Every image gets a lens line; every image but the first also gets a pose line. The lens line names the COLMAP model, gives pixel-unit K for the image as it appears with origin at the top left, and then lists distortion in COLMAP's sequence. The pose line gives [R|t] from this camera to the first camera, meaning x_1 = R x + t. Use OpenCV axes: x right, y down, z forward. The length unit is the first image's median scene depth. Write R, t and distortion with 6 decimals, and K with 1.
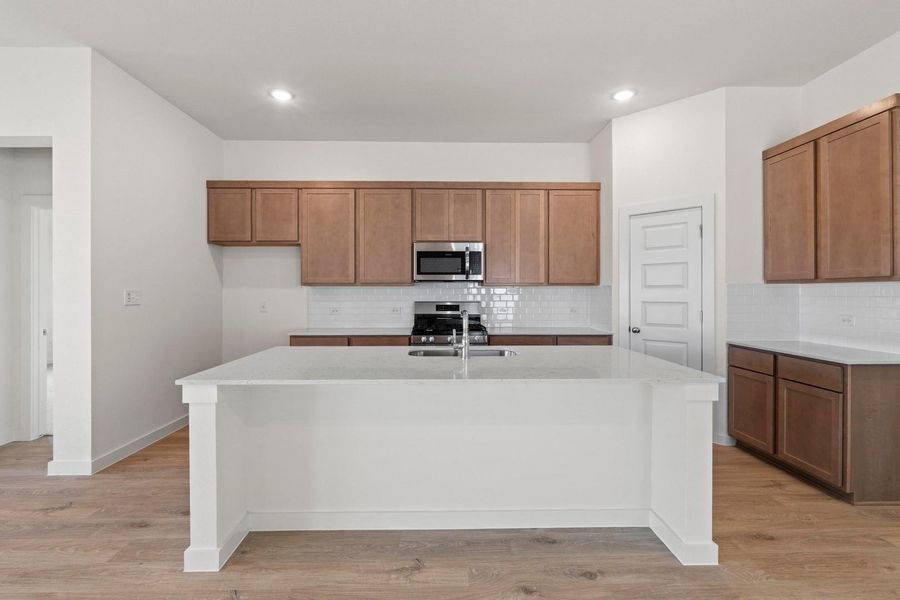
lens RADIAL K [[400.8, 0, 445.7], [0, 400.8, 294.1], [0, 0, 1]] dist [-0.003828, -0.000538]
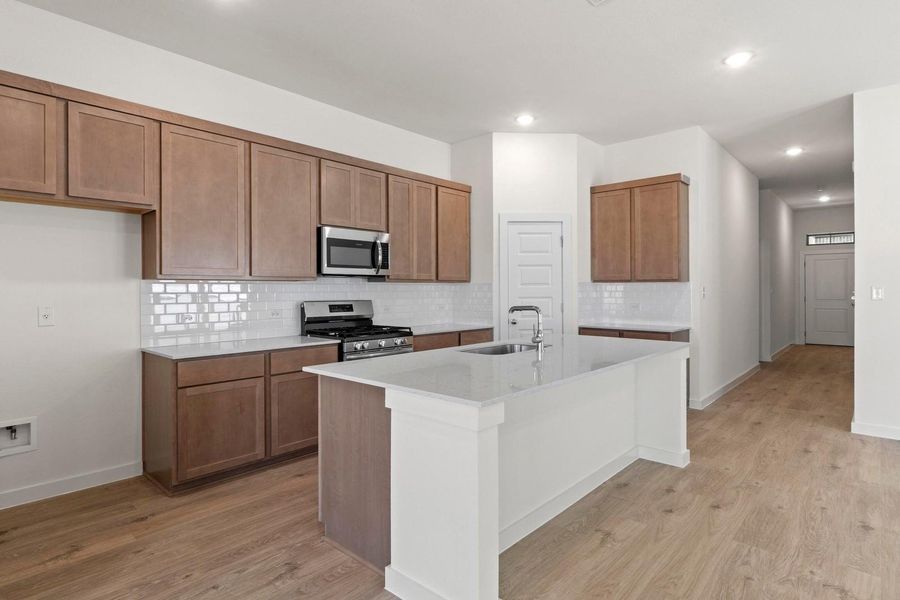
lens RADIAL K [[475.5, 0, 449.1], [0, 475.5, 292.0], [0, 0, 1]] dist [-0.002814, -0.000256]
pose [[0.690153, -0.004839, 0.723647, -0.590585], [0.005264, 0.999985, 0.001667, 0.000452], [-0.723644, 0.002658, 0.690168, 0.176442]]
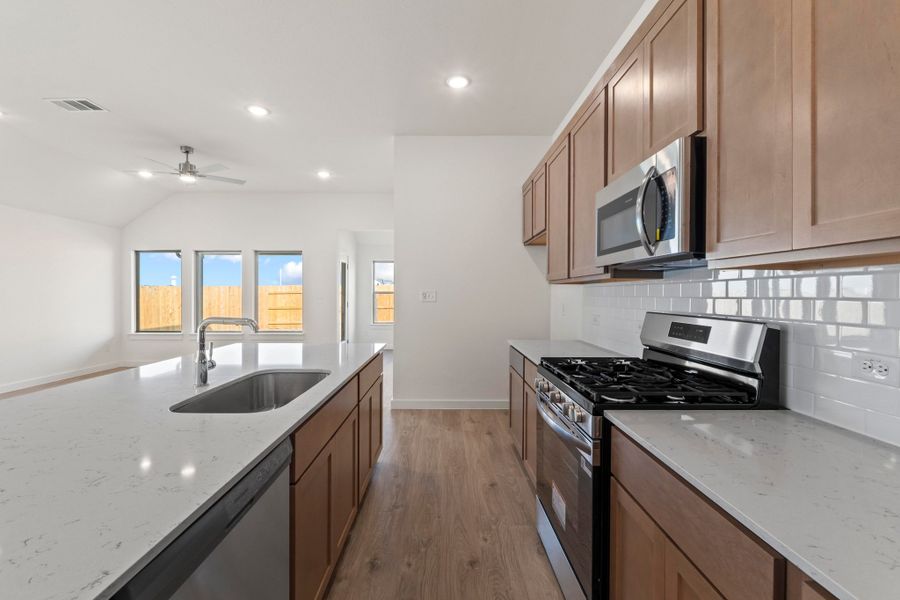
lens RADIAL K [[384.9, 0, 447.1], [0, 384.9, 294.7], [0, 0, 1]] dist [-0.000759, -0.000021]
pose [[-0.018941, 0.004699, -0.999810, 0.411457], [-0.005375, 0.999974, 0.004802, -0.002920], [0.999806, 0.005465, -0.018915, 0.828479]]
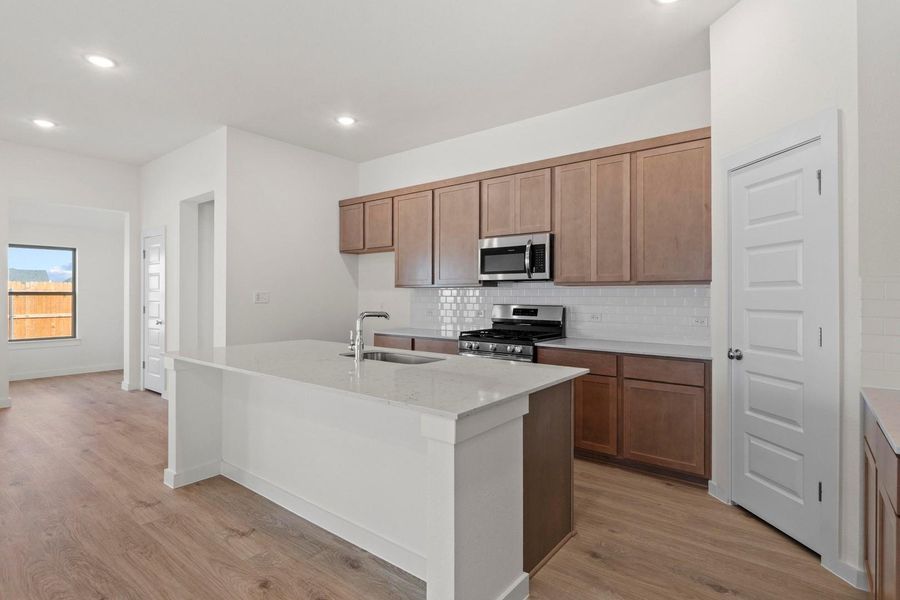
lens RADIAL K [[453.4, 0, 449.9], [0, 453.4, 293.5], [0, 0, 1]] dist [-0.000494, -0.000030]
pose [[0.770714, -0.000239, -0.637181, 0.533079], [-0.003762, 0.999981, -0.004925, 0.000131], [0.637170, 0.006193, 0.770698, 0.164342]]
